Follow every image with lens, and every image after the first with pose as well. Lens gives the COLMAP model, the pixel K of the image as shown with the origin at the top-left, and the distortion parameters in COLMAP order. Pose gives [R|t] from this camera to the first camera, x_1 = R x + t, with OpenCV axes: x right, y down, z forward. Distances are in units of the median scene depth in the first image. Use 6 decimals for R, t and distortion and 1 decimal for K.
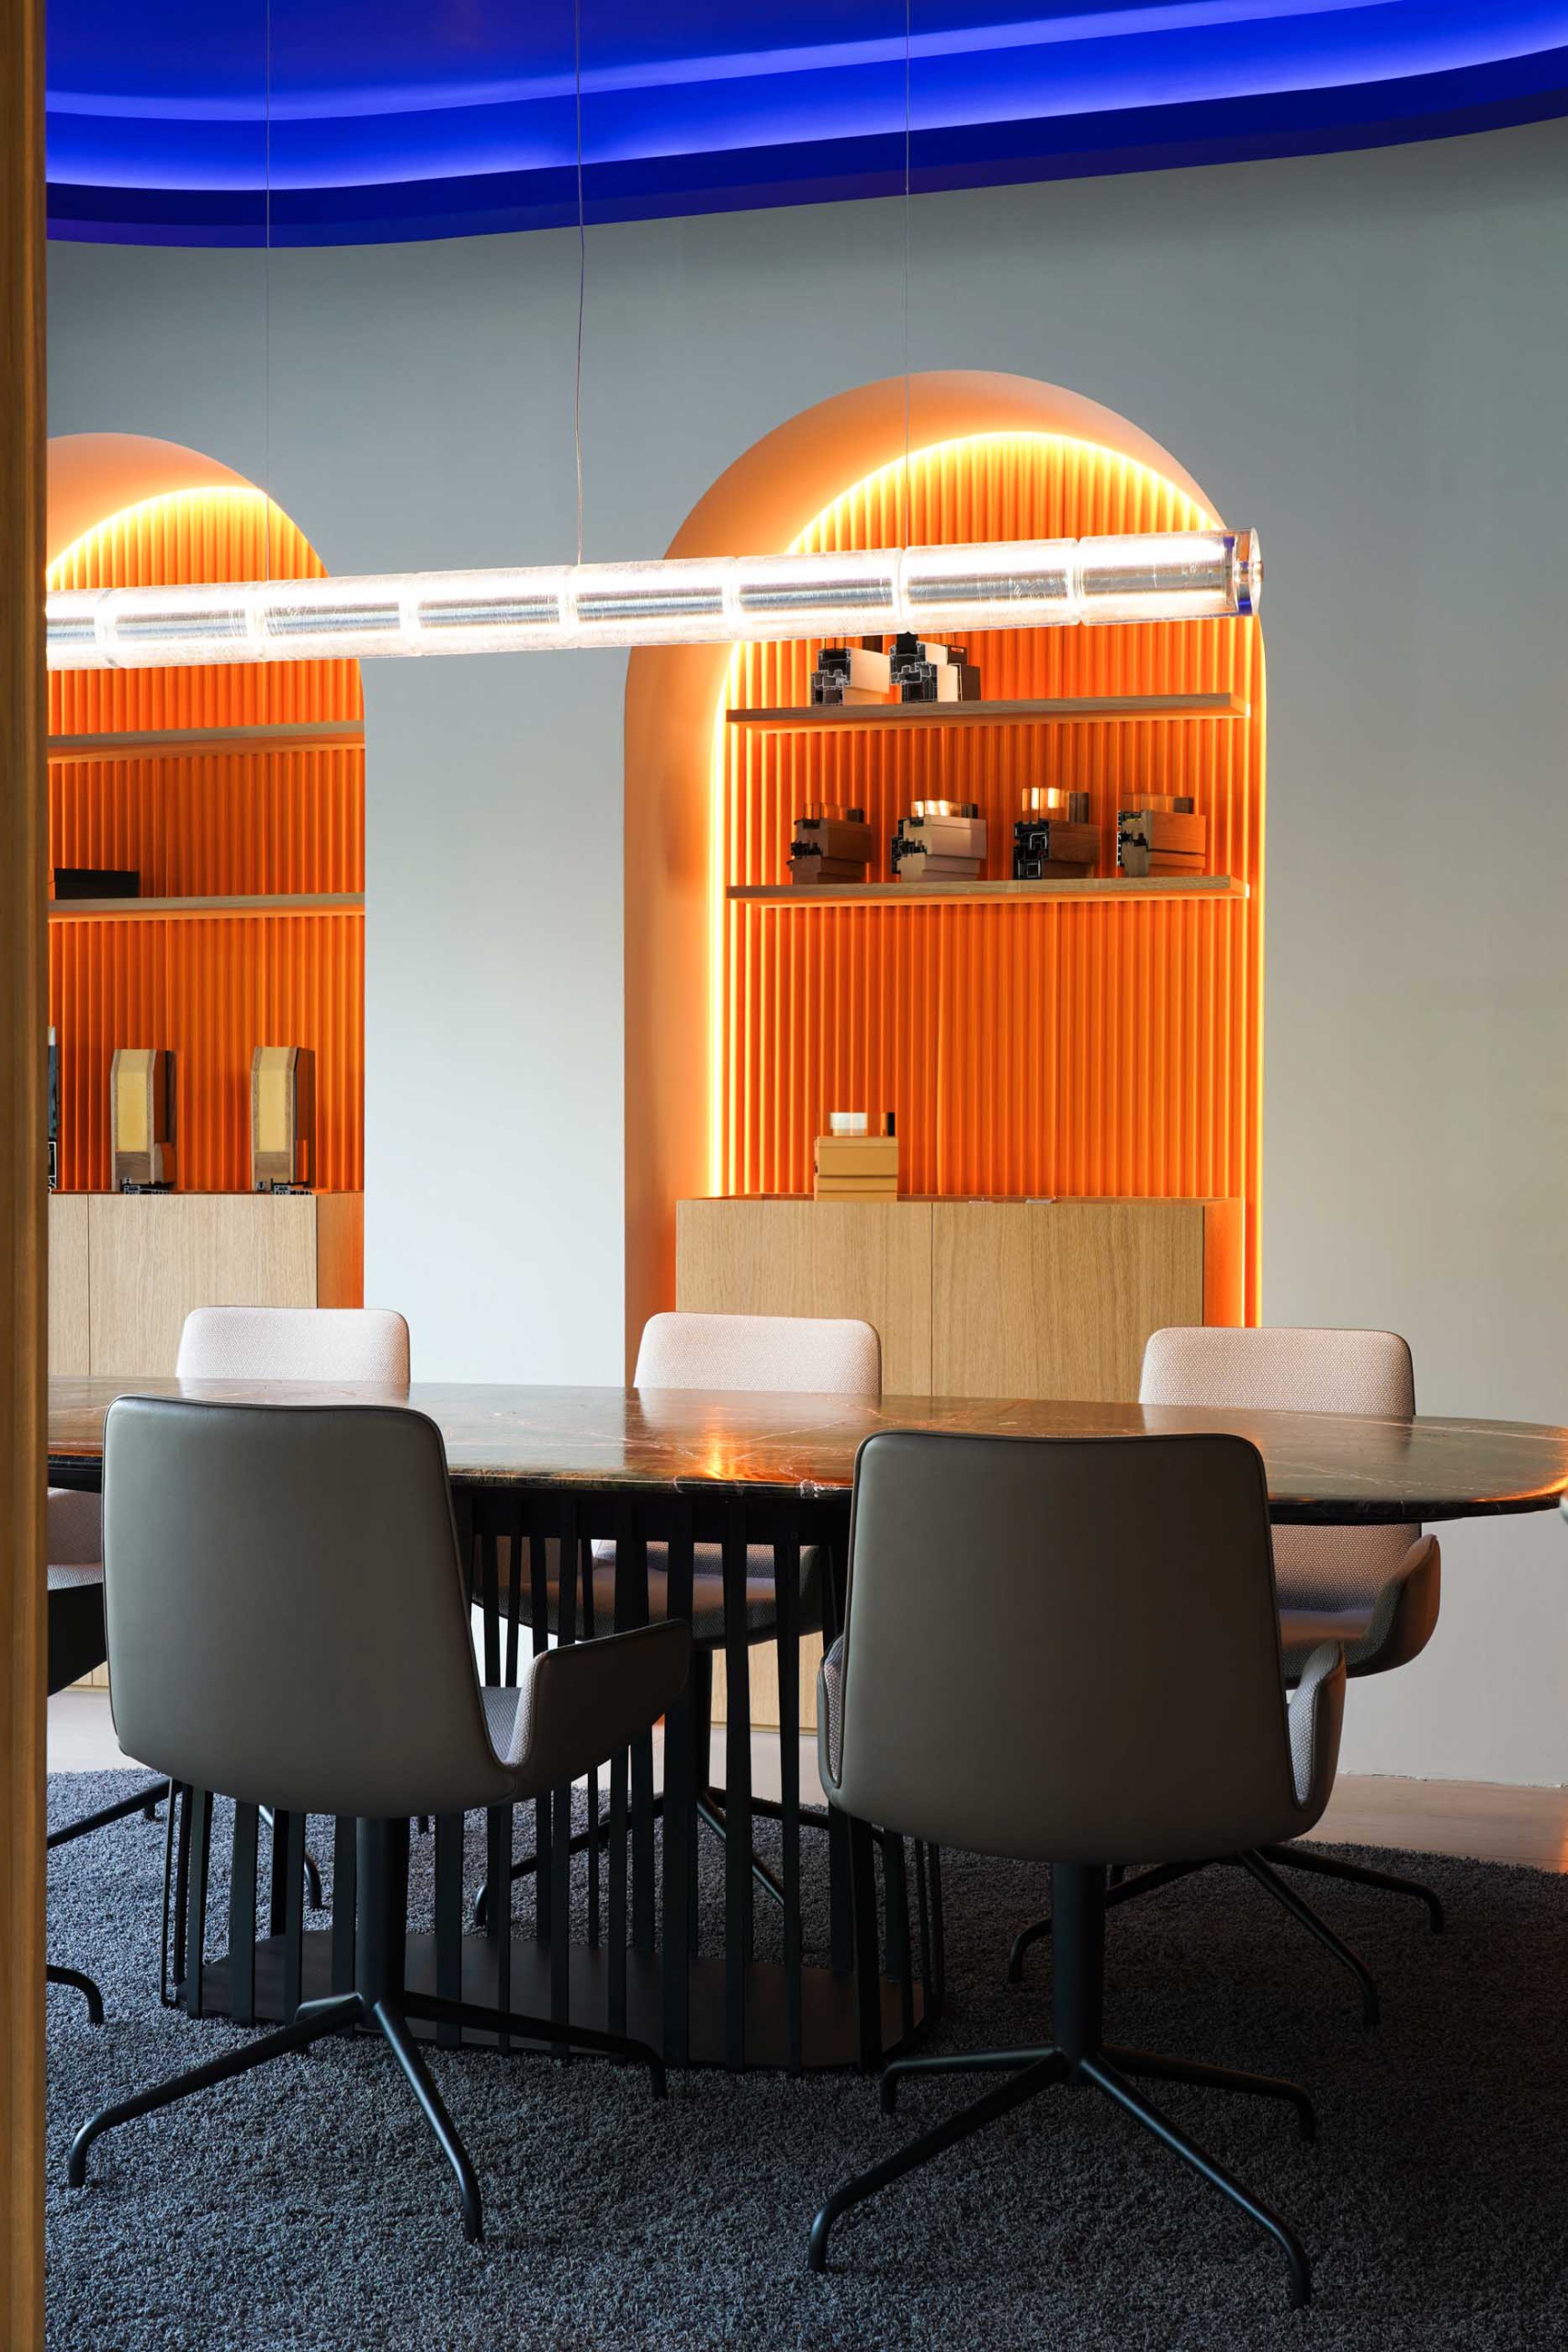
lens RADIAL K [[2996.6, 0, 787.6], [0, 2996.6, 1170.1], [0, 0, 1]] dist [0.170911, 0.000000]
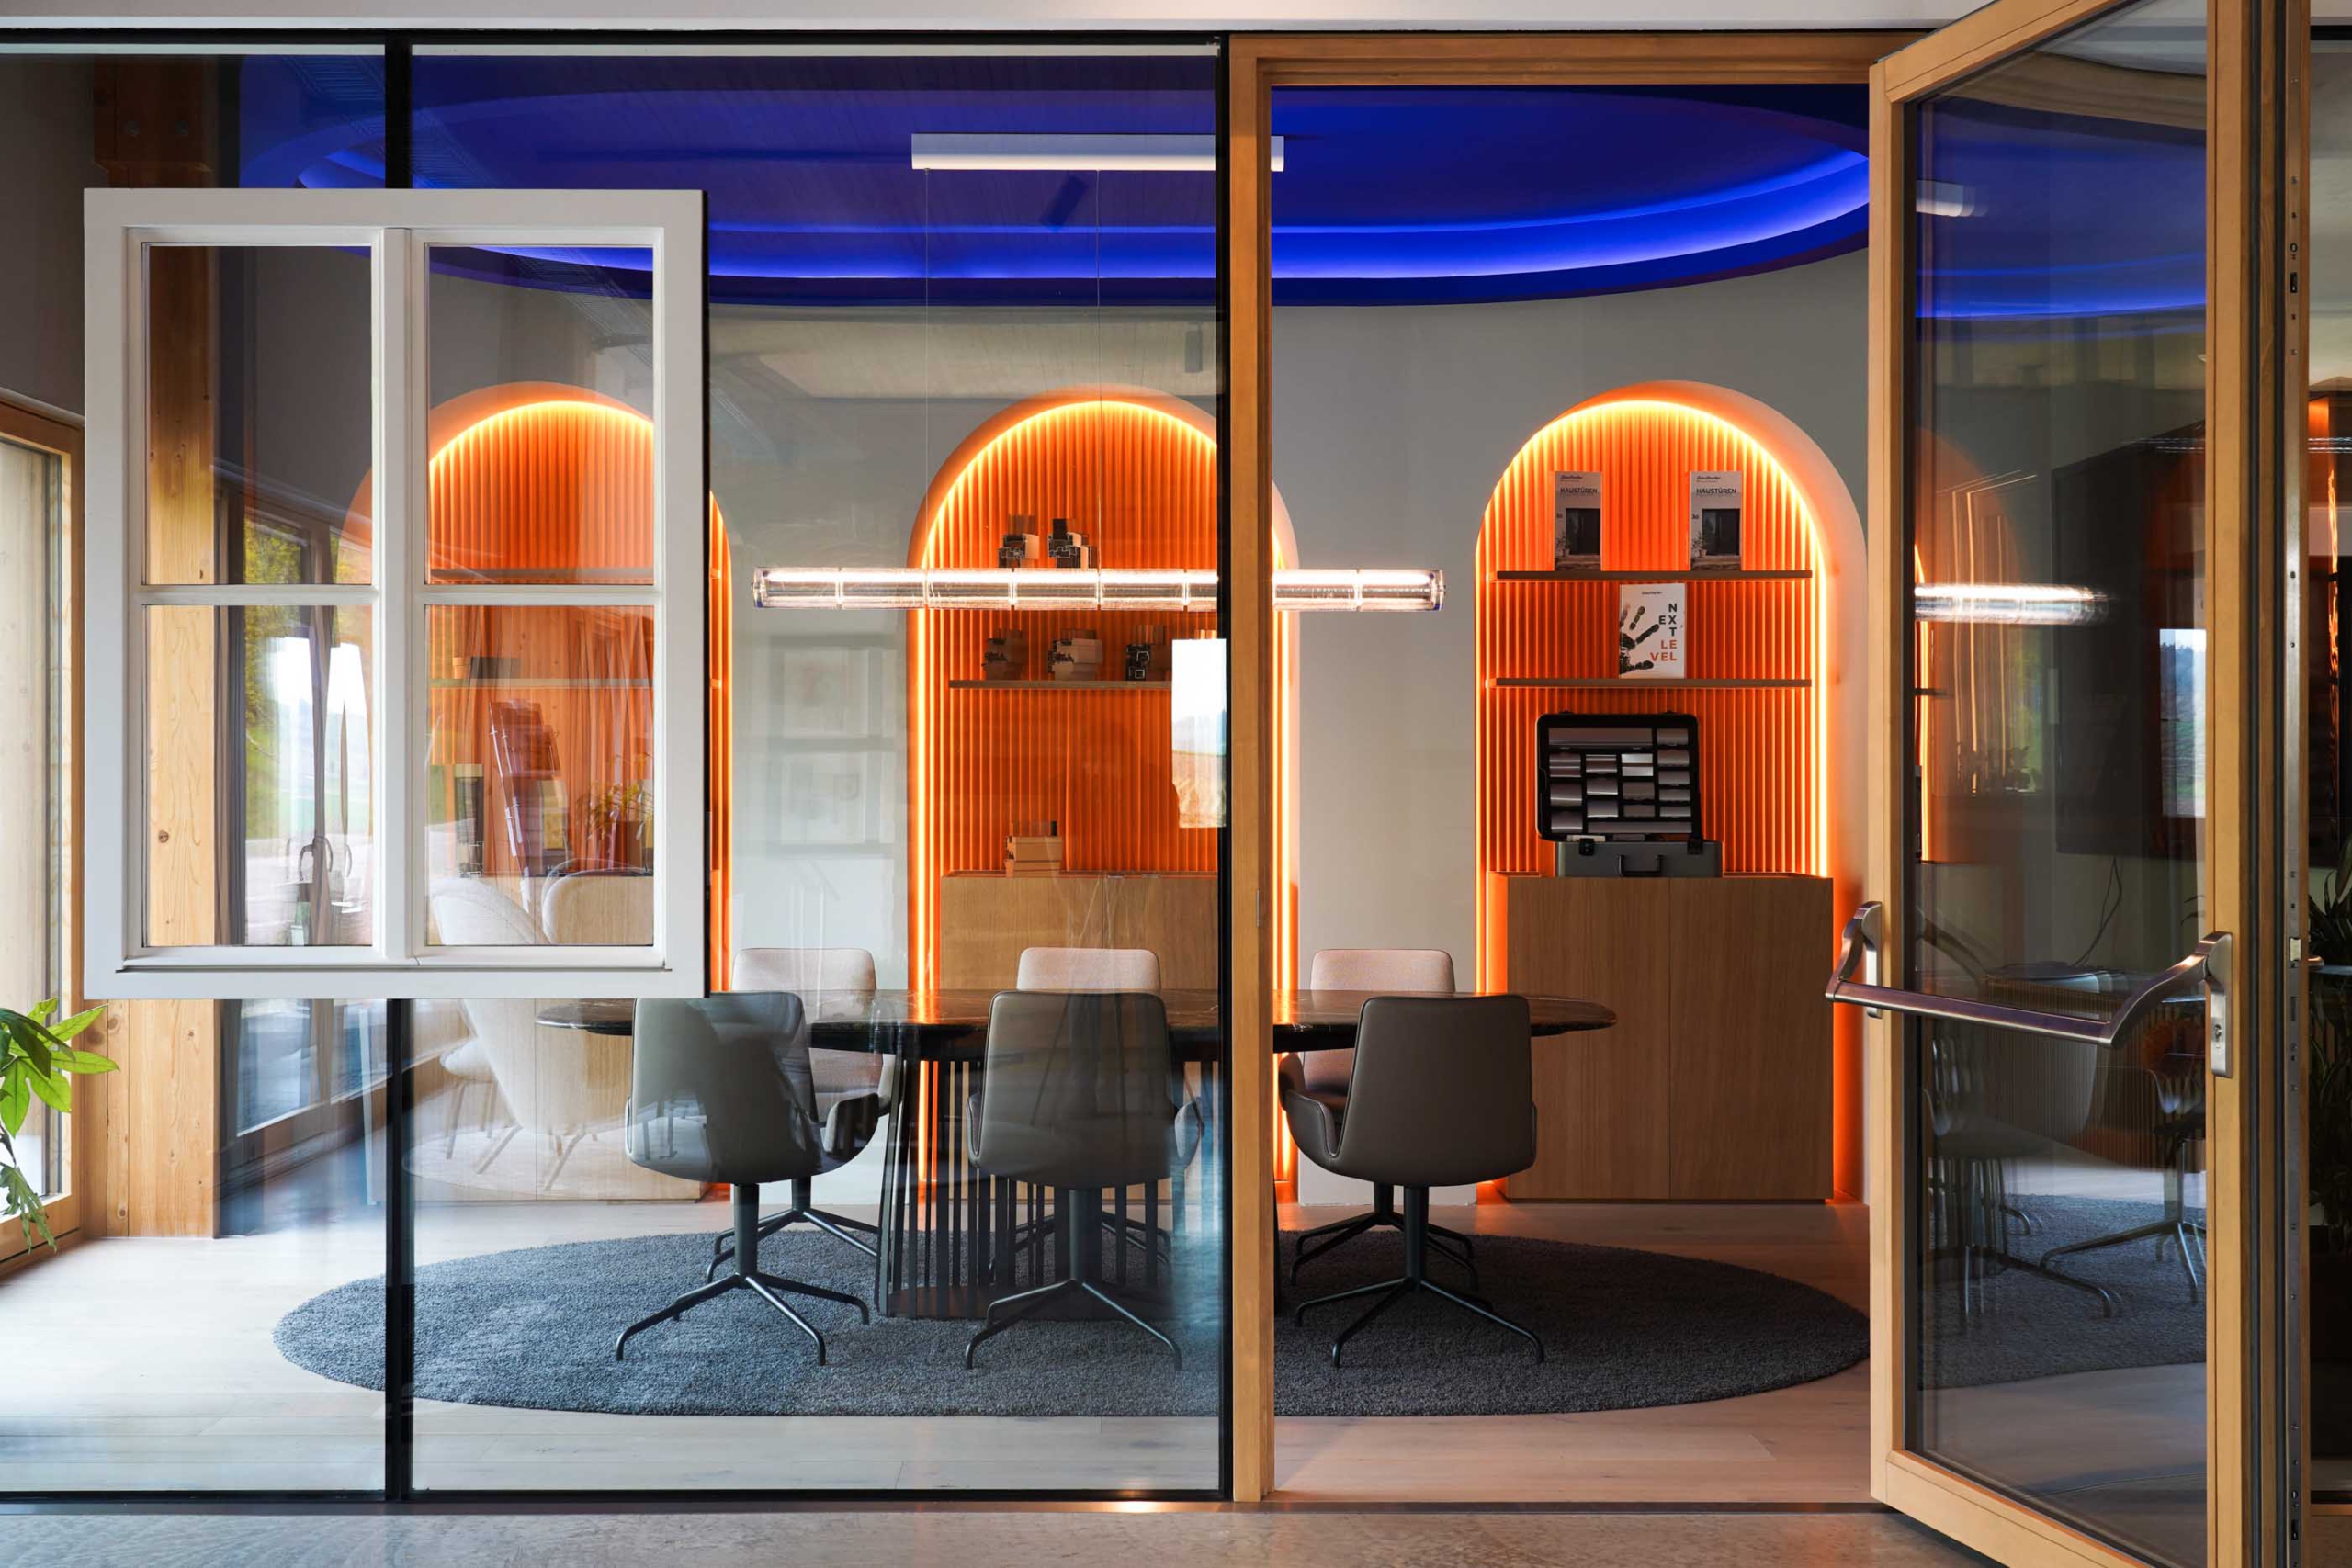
lens RADIAL K [[2996.6, 0, 1160.0], [0, 2996.6, 769.7], [0, 0, 1]] dist [0.170911, 0.000000]
pose [[0.950970, -0.002557, 0.309274, -0.408741], [0.003943, 0.999985, -0.003855, -0.040143], [-0.309259, 0.004886, 0.950965, -0.557966]]
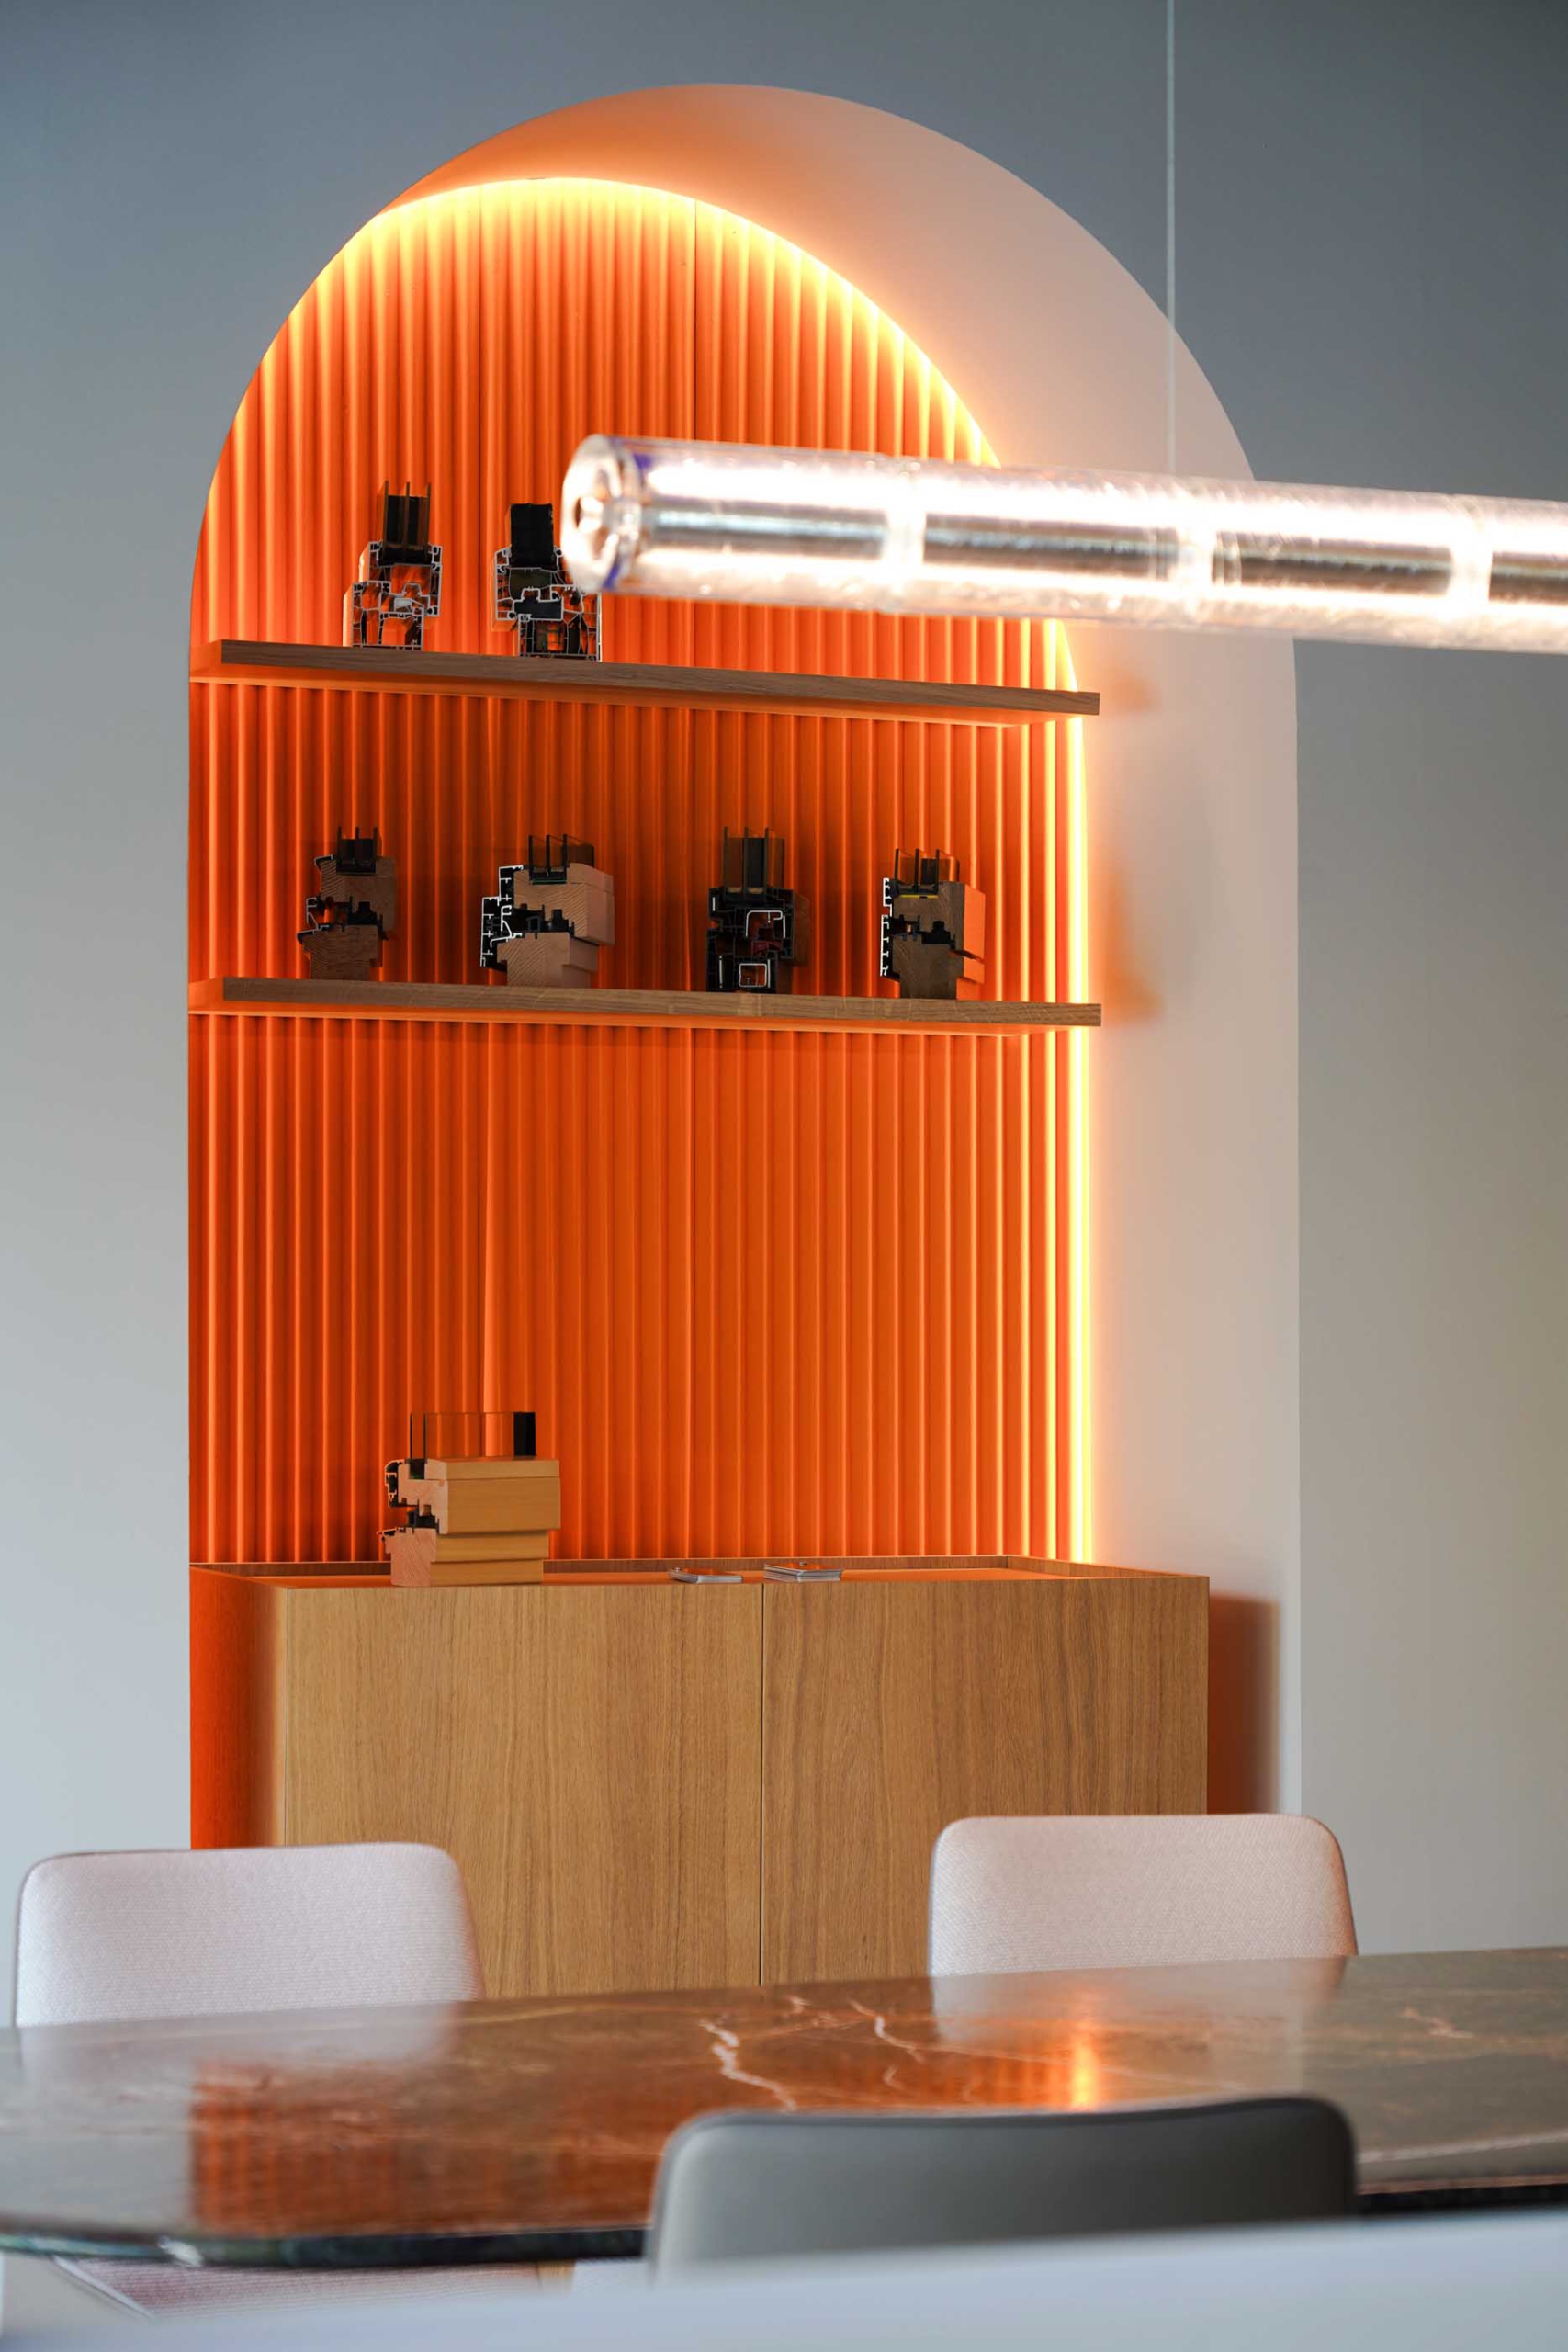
lens RADIAL K [[5465.7, 0, 788.2], [0, 5465.7, 1175.8], [0, 0, 1]] dist [-0.221071, 0.000000]
pose [[0.775160, 0.016691, 0.631545, -0.541451], [0.003803, 0.999510, -0.031084, -0.030582], [-0.631754, 0.026497, 0.774716, 0.208937]]
